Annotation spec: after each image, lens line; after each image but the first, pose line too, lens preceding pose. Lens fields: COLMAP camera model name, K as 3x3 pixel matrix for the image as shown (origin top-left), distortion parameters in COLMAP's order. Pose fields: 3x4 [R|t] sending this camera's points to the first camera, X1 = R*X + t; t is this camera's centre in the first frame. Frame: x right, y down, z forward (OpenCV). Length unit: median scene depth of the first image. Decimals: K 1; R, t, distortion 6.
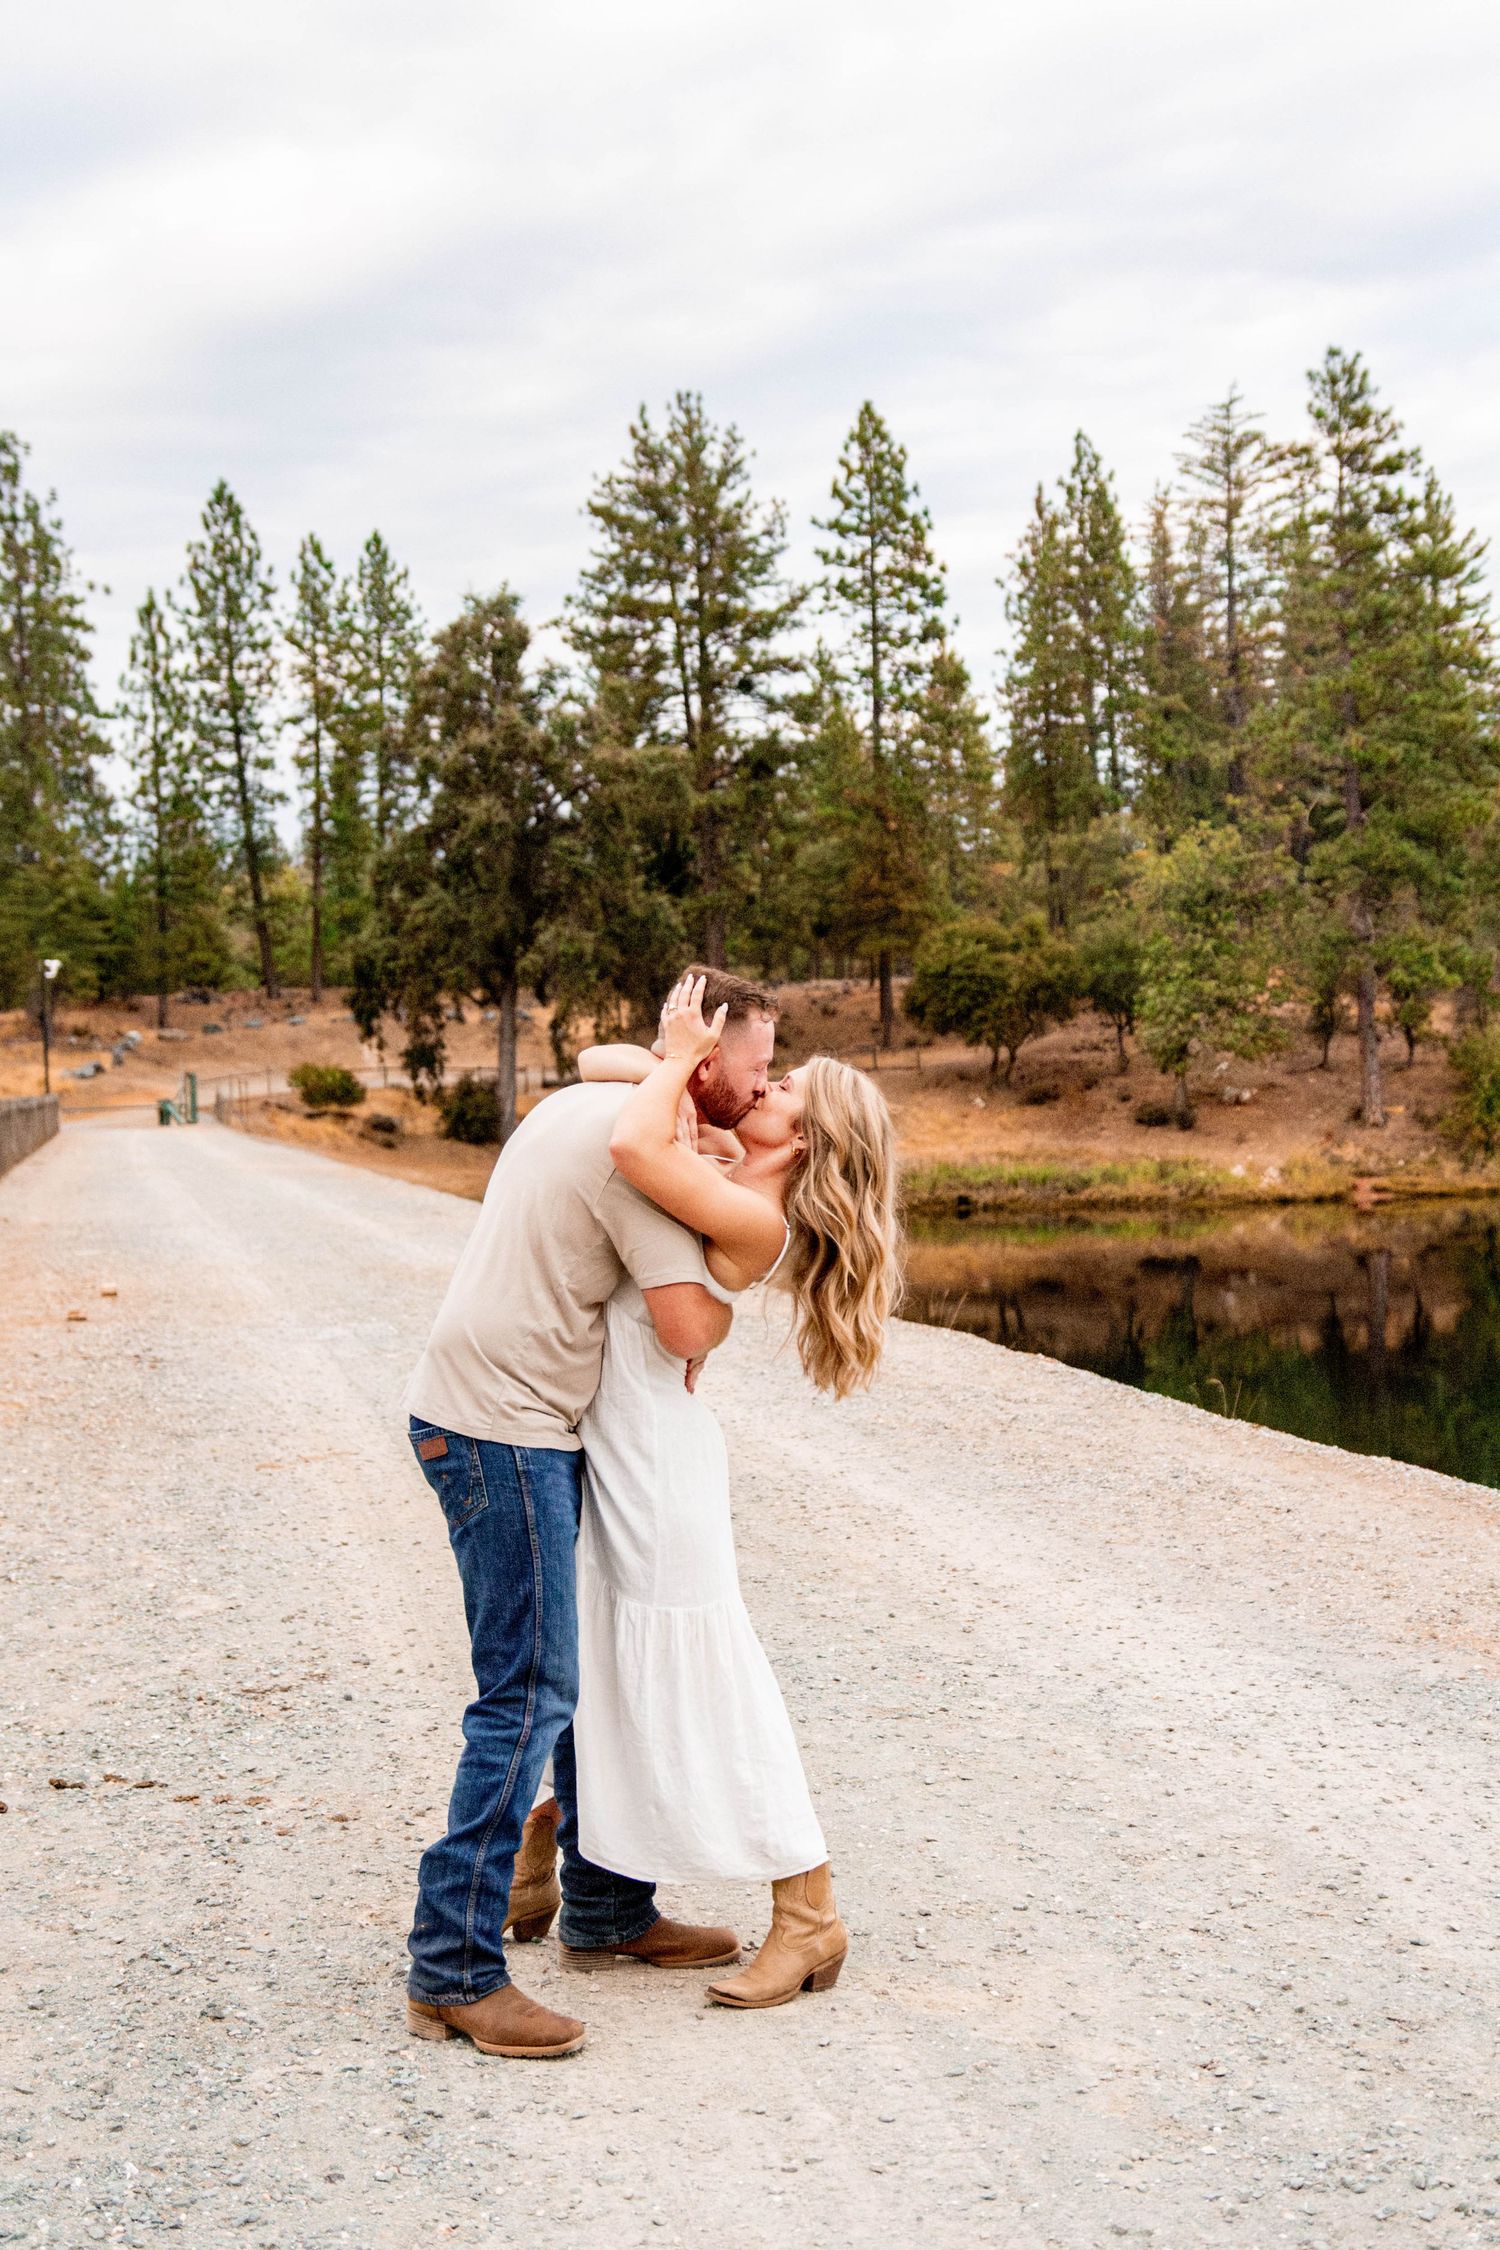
lens RADIAL K [[2645.9, 0, 750.0], [0, 2645.9, 1125.0], [0, 0, 1]] dist [-0.020609, 0.002754]
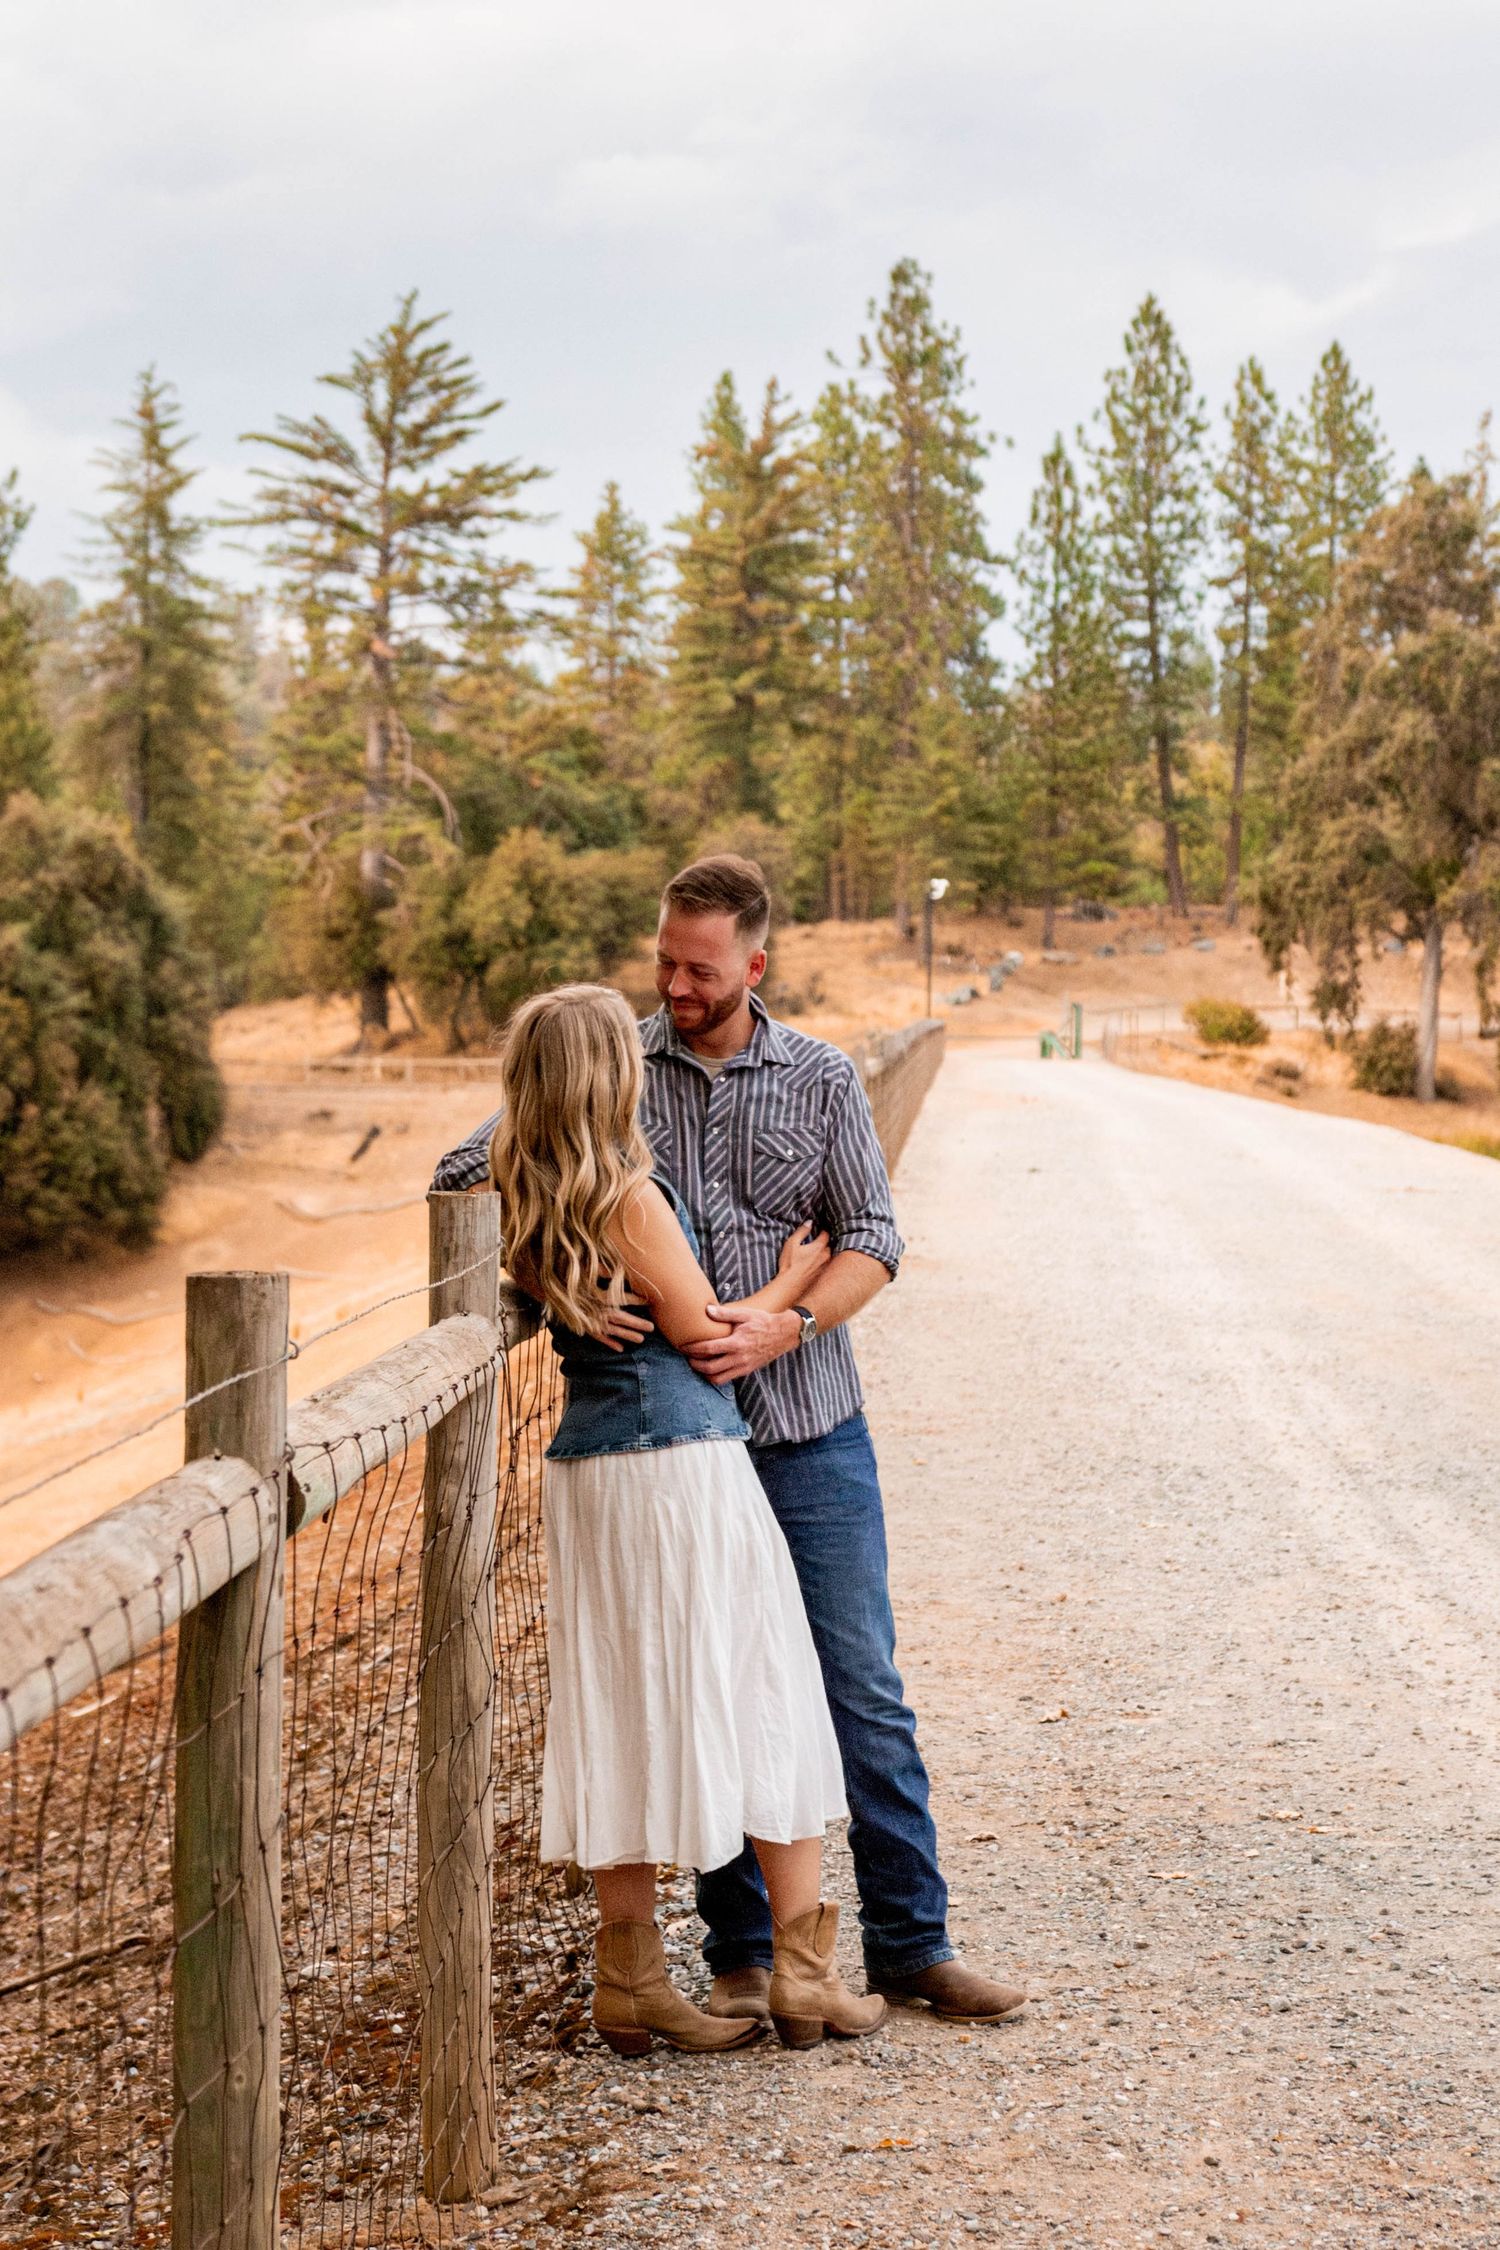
lens RADIAL K [[4509.8, 0, 750.0], [0, 4509.8, 1125.0], [0, 0, 1]] dist [0.059724, 0.064682]
pose [[0.959770, 0.050015, -0.276297, 0.093284], [-0.048498, 0.998747, 0.012323, 0.006983], [0.276568, 0.001572, 0.960993, -0.436796]]
